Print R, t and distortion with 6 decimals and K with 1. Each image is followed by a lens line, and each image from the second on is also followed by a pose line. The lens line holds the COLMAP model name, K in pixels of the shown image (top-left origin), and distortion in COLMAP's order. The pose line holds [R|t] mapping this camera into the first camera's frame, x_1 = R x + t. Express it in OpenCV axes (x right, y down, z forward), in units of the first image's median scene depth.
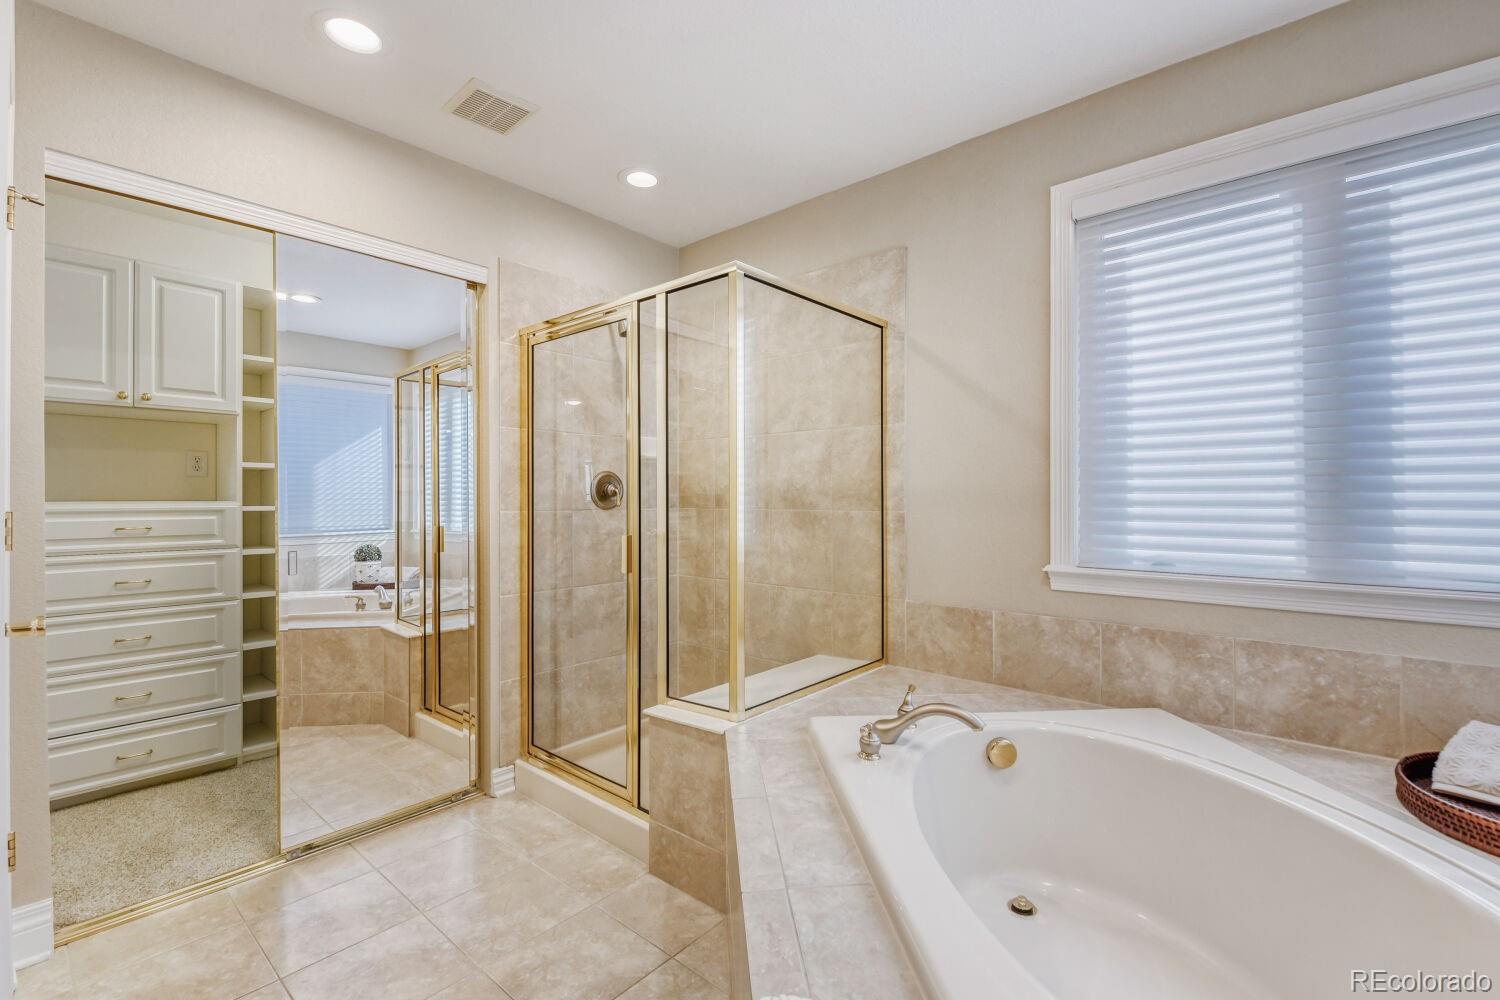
lens RADIAL K [[652.6, 0, 755.1], [0, 652.6, 496.6], [0, 0, 1]] dist [-0.002393, -0.001848]
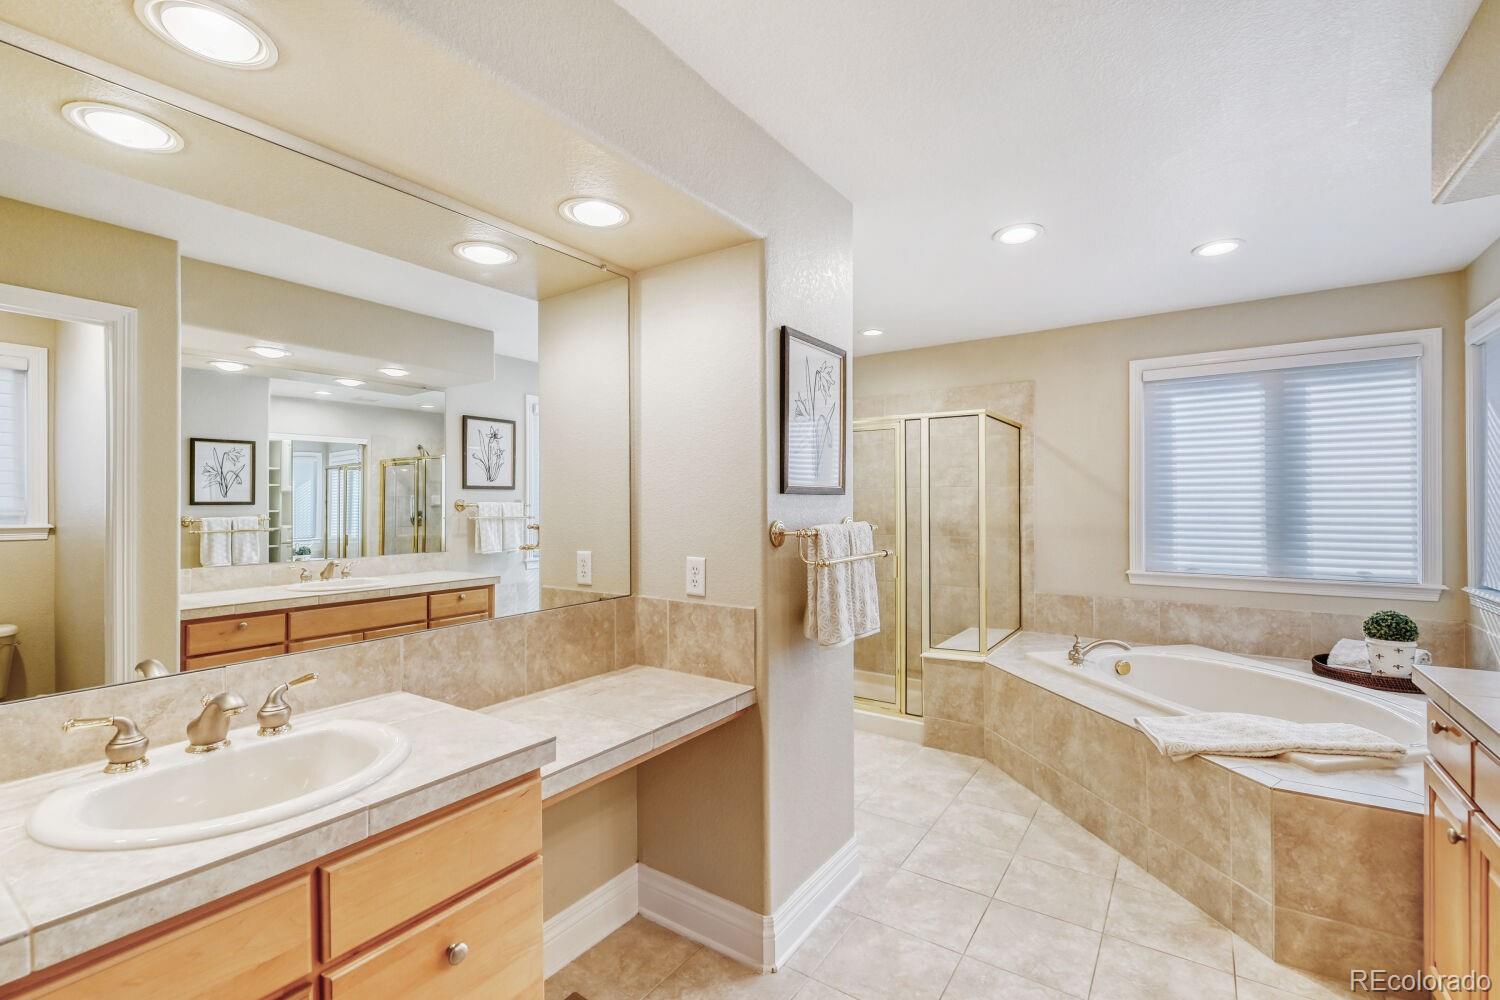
lens RADIAL K [[652.6, 0, 745.7], [0, 652.6, 502.4], [0, 0, 1]] dist [-0.002393, -0.001848]
pose [[0.994156, -0.000719, 0.107952, -0.844757], [0.000687, 1.000000, 0.000336, -0.088739], [-0.107952, -0.000260, 0.994156, -0.720287]]
